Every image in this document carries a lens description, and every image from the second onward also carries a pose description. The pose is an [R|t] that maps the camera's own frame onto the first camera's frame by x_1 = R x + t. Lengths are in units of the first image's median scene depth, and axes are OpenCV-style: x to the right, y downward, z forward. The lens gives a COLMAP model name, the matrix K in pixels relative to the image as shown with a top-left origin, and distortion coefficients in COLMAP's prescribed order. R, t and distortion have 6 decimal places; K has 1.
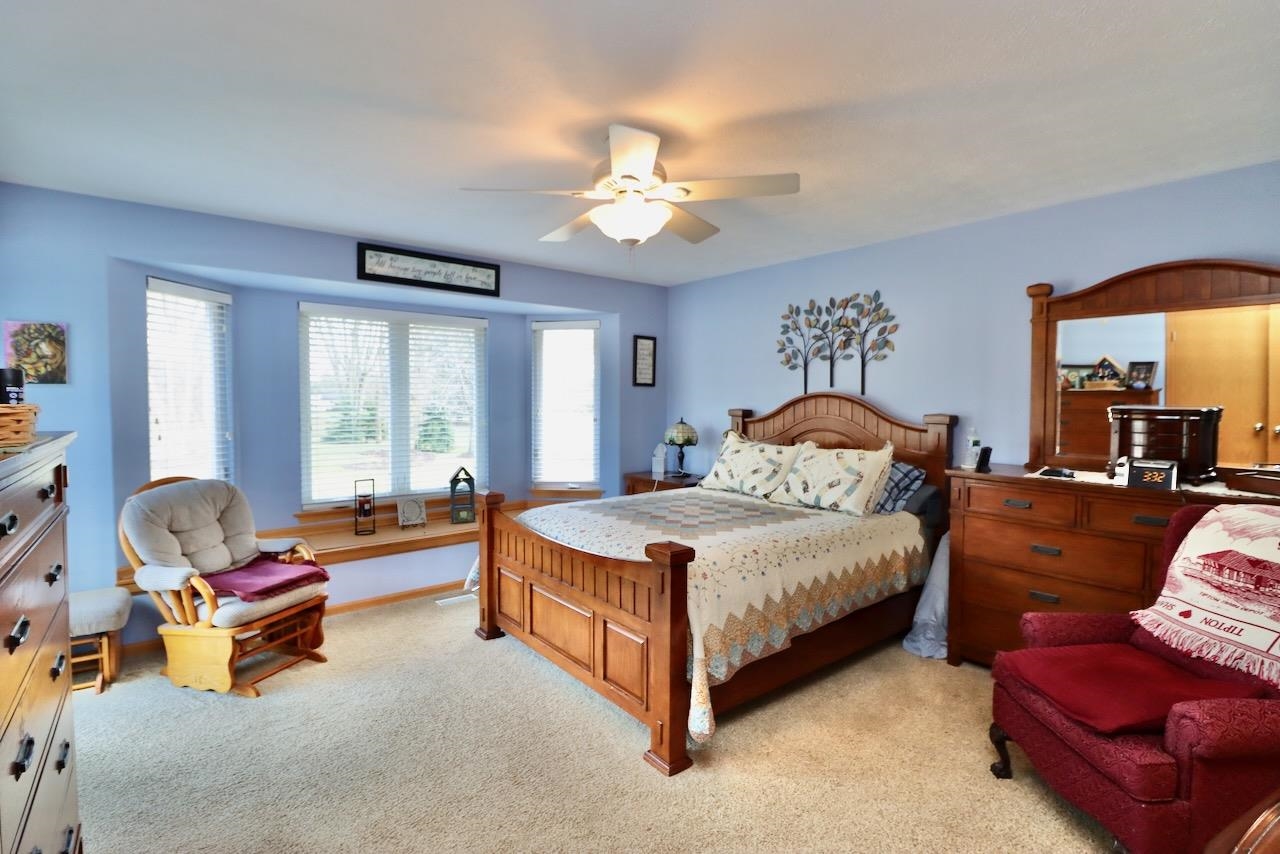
lens RADIAL K [[586.1, 0, 640.0], [0, 586.1, 427.0], [0, 0, 1]] dist [-0.000552, -0.000138]
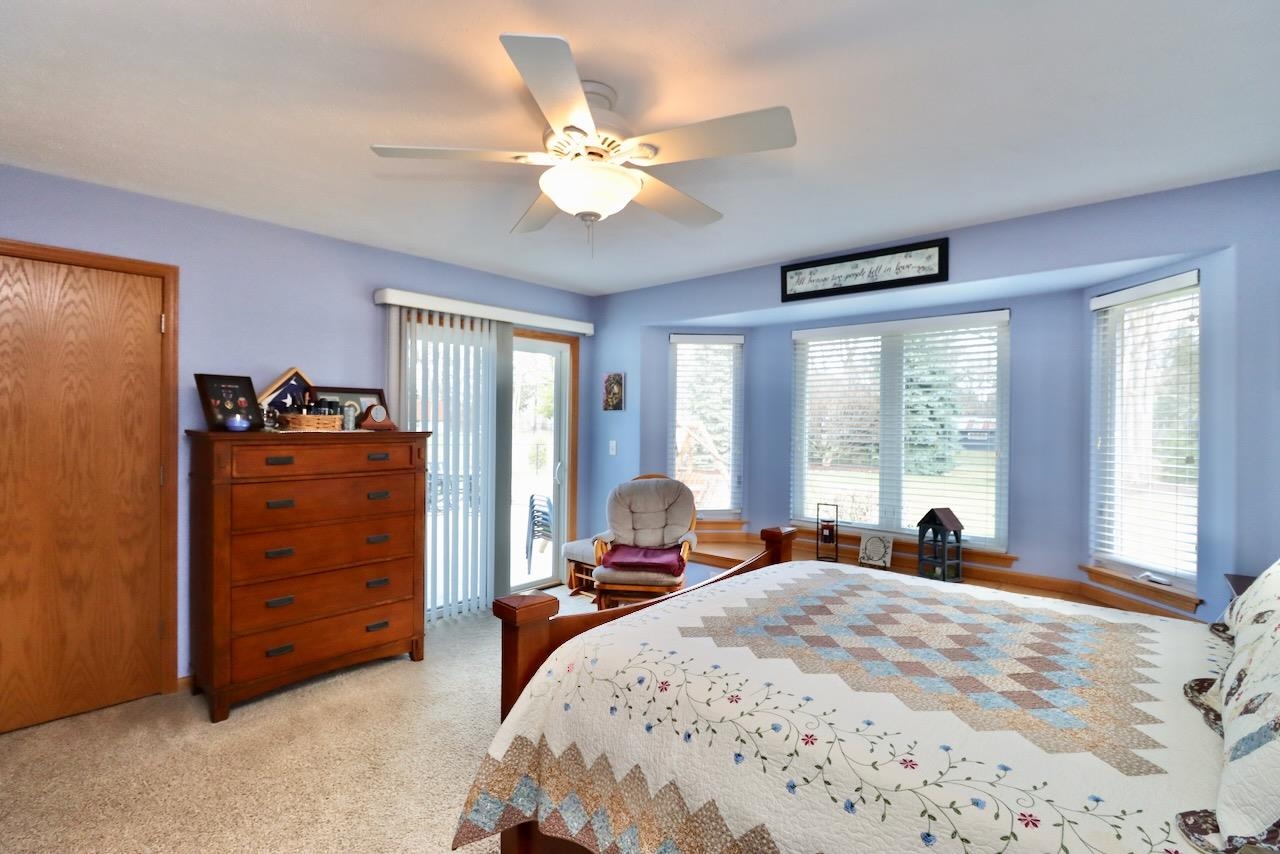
lens RADIAL K [[609.3, 0, 640.0], [0, 609.3, 427.0], [0, 0, 1]] dist [0.000402, 0.000215]
pose [[0.159130, 0.008564, -0.987221, 0.478885], [-0.054022, 0.998540, -0.000046, -0.020425], [0.985779, 0.053338, 0.159360, 0.543365]]
